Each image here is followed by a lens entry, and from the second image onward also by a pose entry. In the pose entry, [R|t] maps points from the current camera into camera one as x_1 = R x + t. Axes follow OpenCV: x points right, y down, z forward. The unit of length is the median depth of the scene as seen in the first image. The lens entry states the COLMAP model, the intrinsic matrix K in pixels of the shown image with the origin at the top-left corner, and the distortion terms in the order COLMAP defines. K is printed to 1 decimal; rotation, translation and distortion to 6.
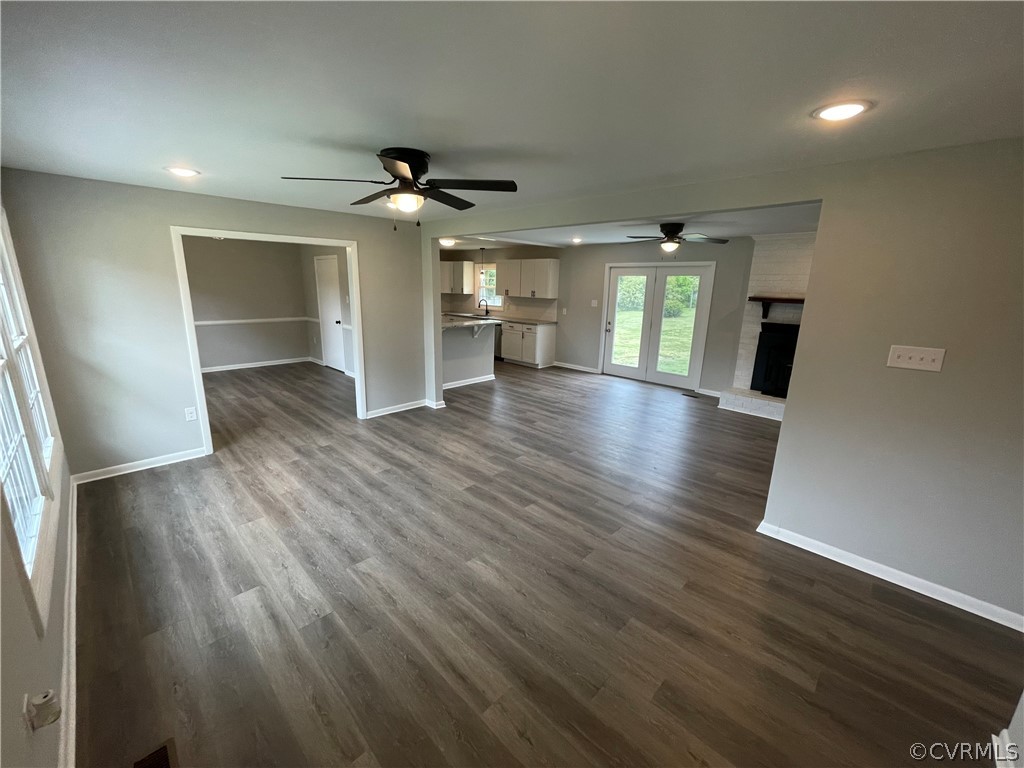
lens RADIAL K [[412.4, 0, 510.3], [0, 412.4, 382.3], [0, 0, 1]] dist [-0.002318, -0.000301]
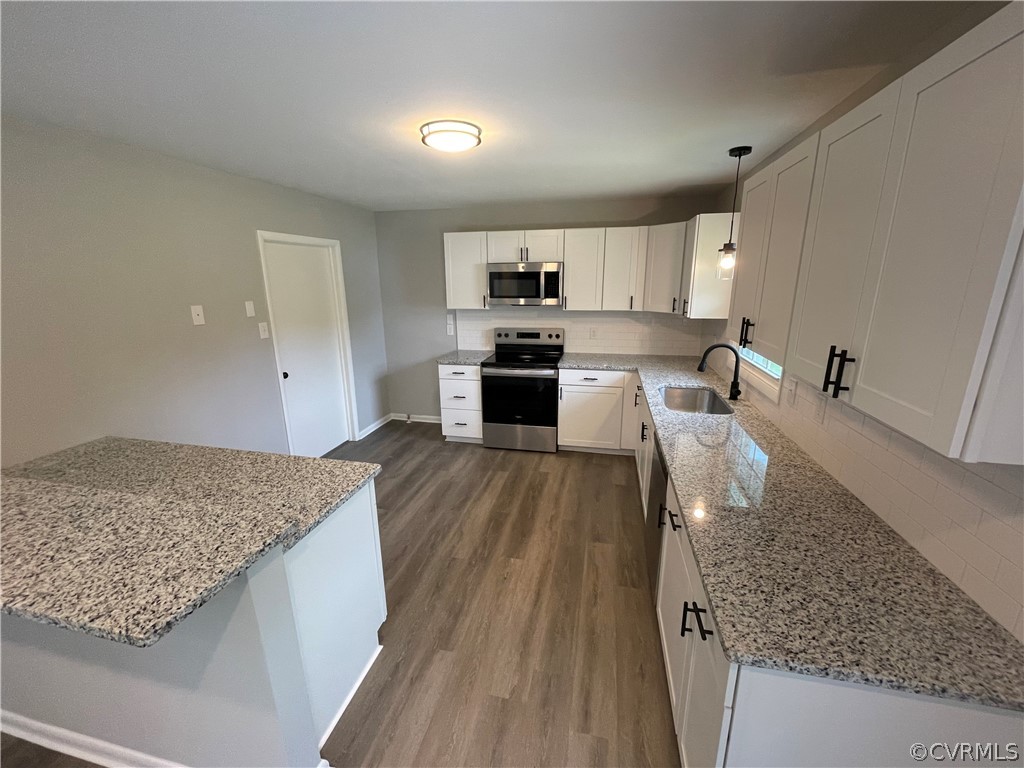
lens RADIAL K [[412.4, 0, 511.3], [0, 412.4, 383.0], [0, 0, 1]] dist [-0.002318, -0.000301]
pose [[0.526570, 0.186342, -0.829458, 0.133644], [-0.181126, 0.977871, 0.104698, -0.254750], [0.830612, 0.095106, 0.548669, 1.045136]]
